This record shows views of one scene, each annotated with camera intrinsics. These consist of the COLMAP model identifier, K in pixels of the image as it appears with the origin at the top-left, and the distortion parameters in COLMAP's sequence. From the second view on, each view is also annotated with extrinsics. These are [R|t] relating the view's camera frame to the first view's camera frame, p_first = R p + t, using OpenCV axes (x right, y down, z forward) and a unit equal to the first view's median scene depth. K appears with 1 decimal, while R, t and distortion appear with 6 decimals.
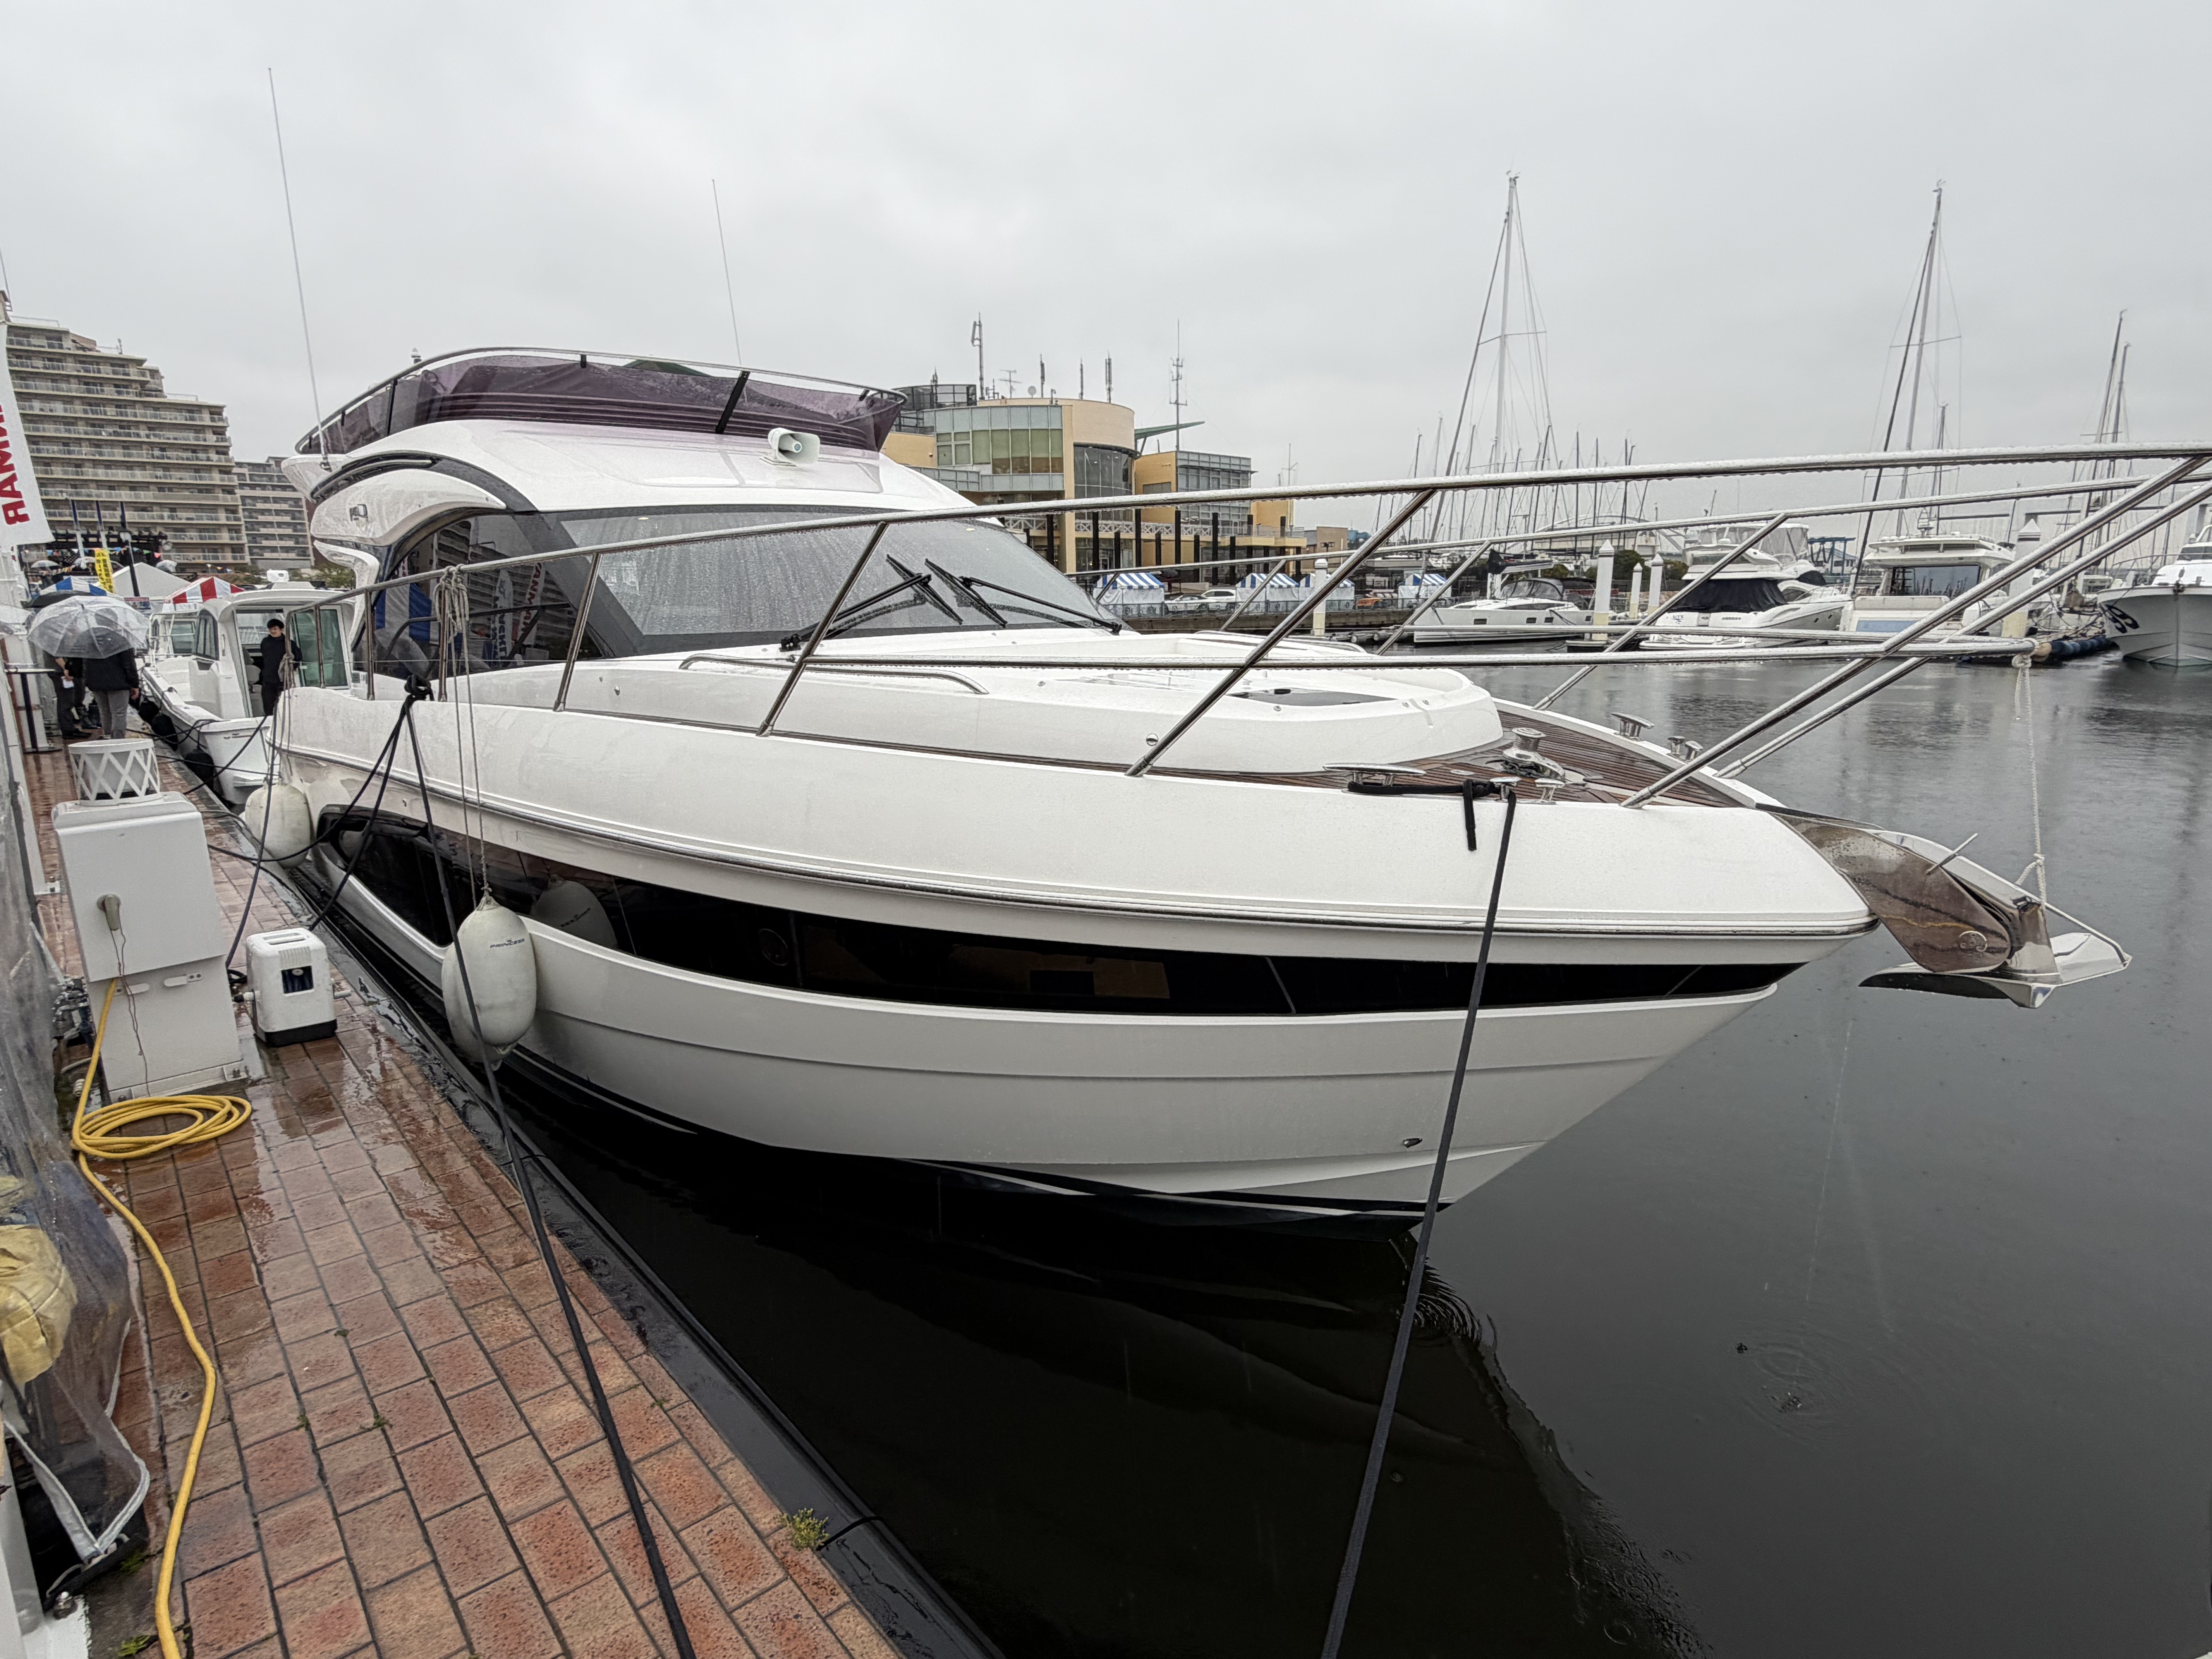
lens RADIAL K [[1142.5, 0, 1107.7], [0, 1142.5, 824.9], [0, 0, 1]] dist [0.003867, -0.001132]
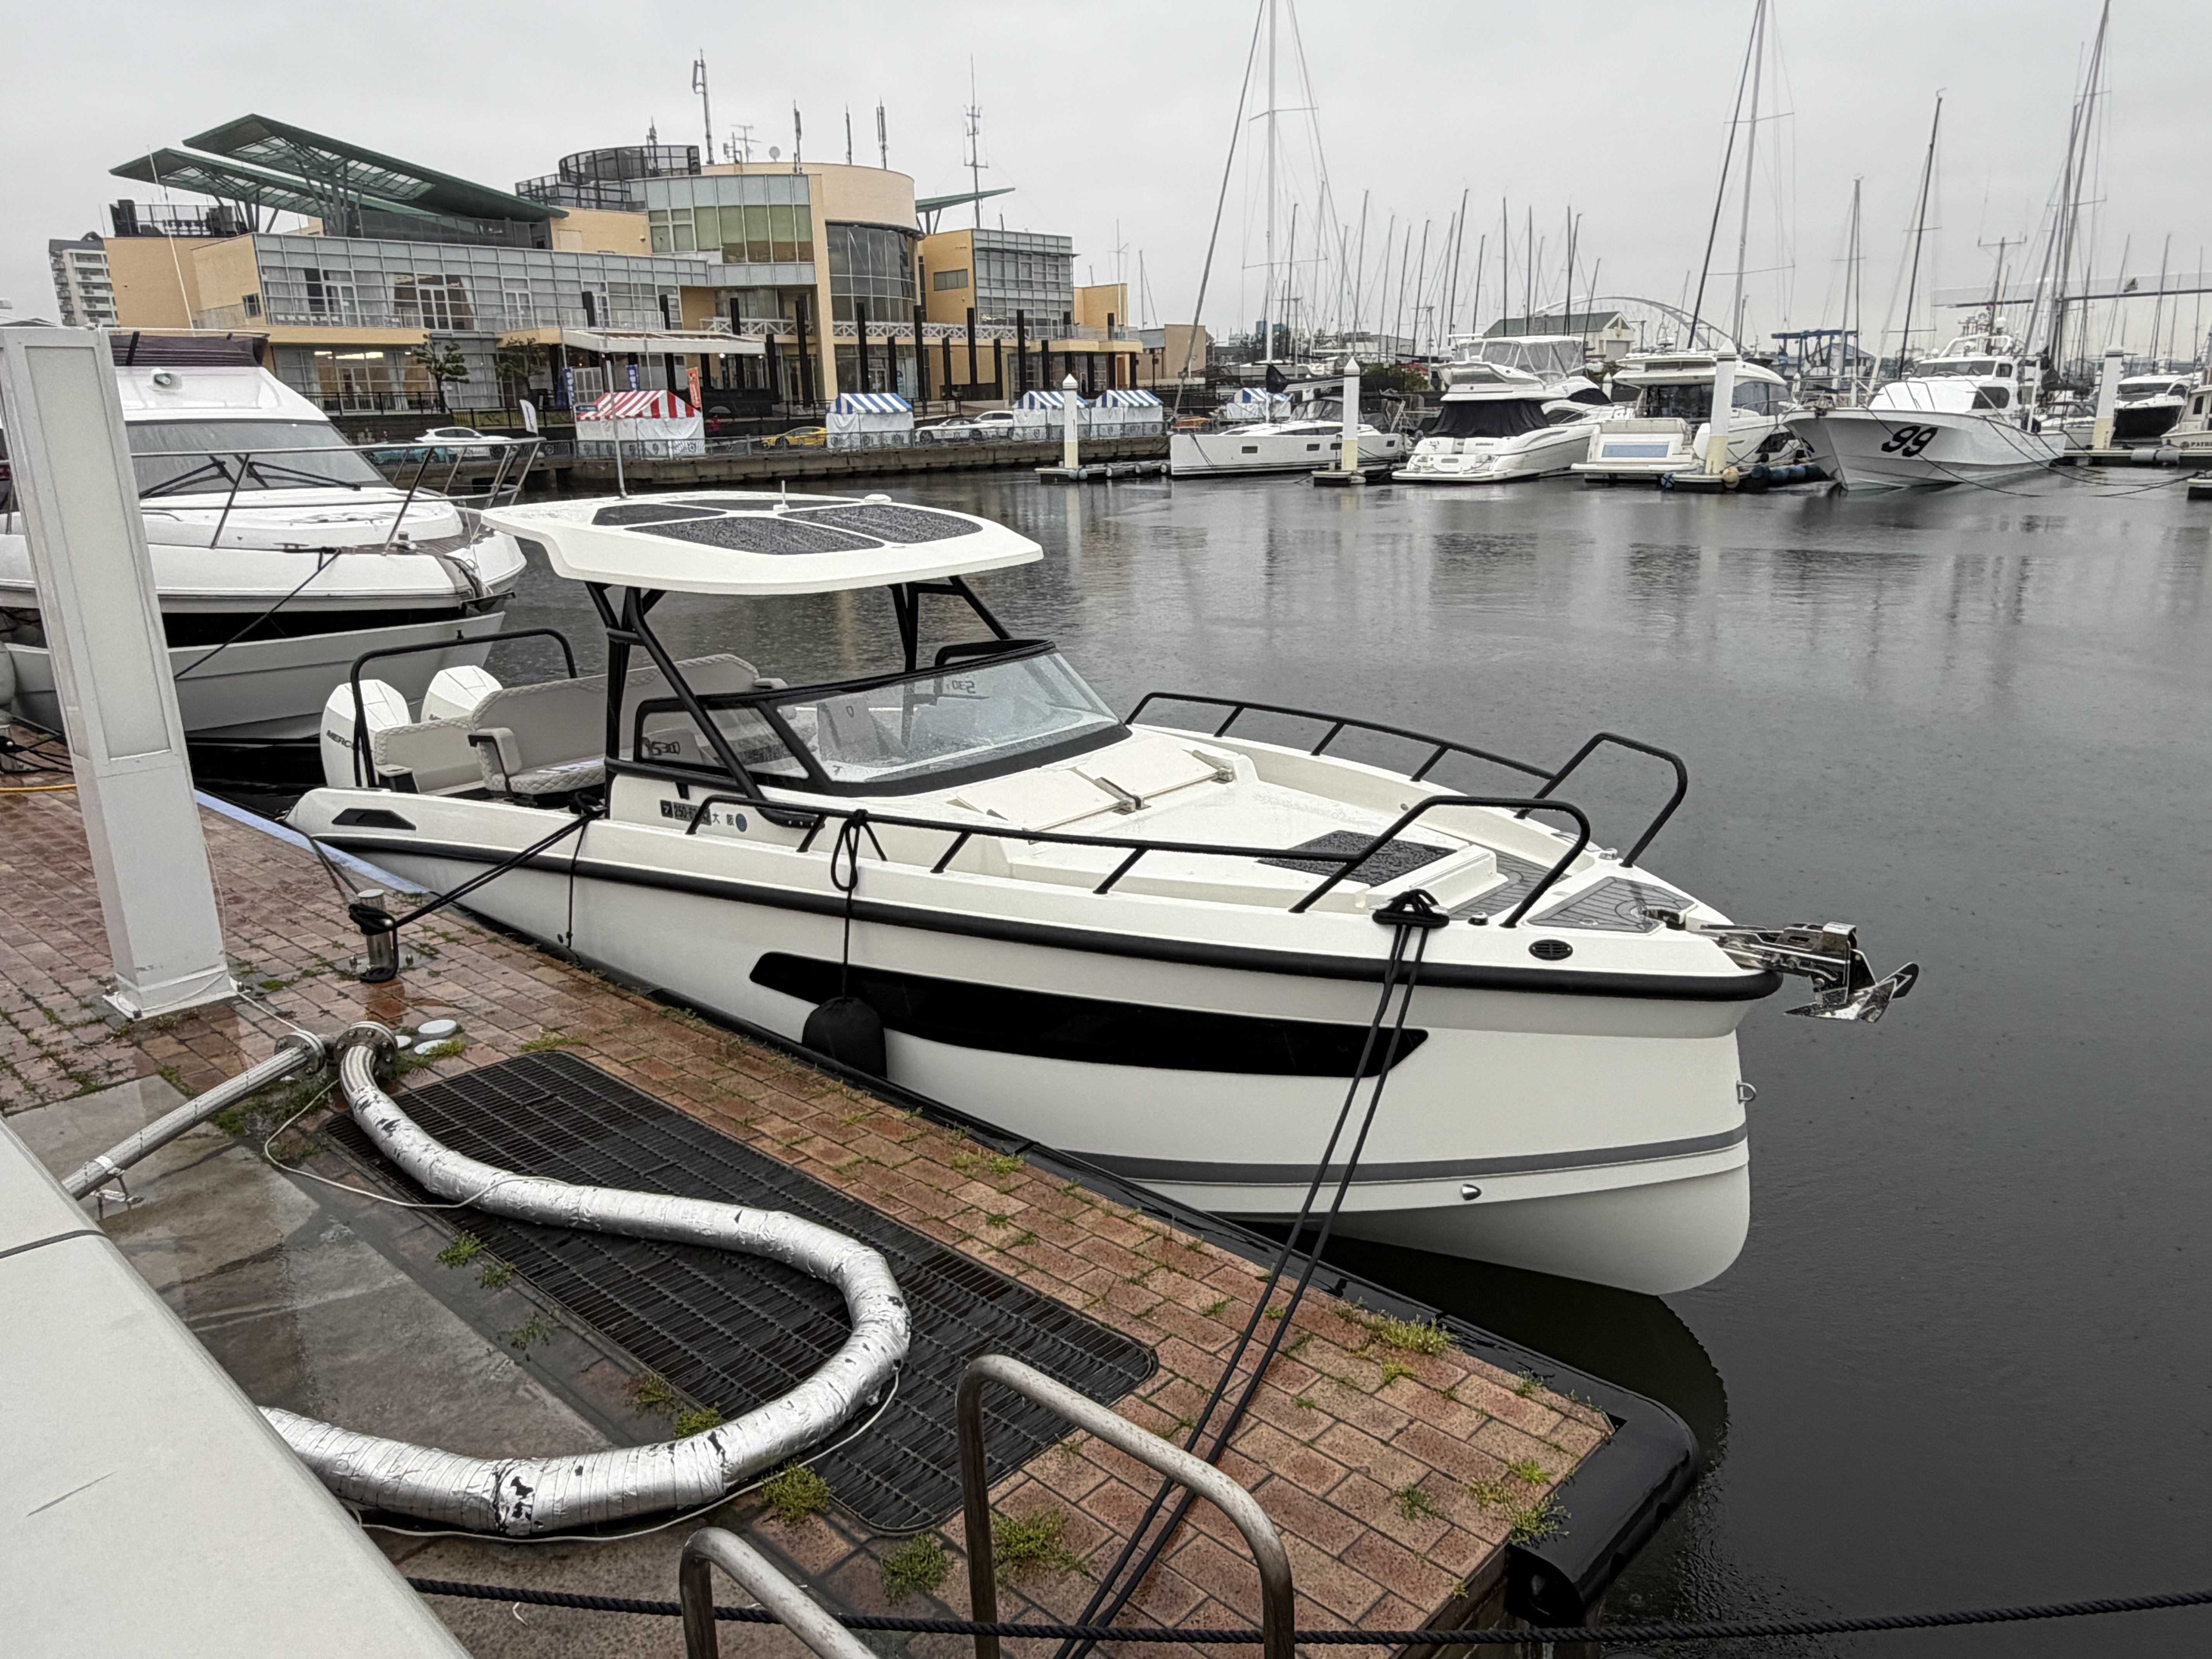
lens RADIAL K [[1542.0, 0, 1104.6], [0, 1542.0, 832.9], [0, 0, 1]] dist [0.007555, 0.001757]
pose [[0.996731, -0.031274, 0.074495, 0.068868], [0.025956, 0.997116, 0.071313, 0.015838], [-0.076510, -0.069146, 0.994668, -0.107551]]
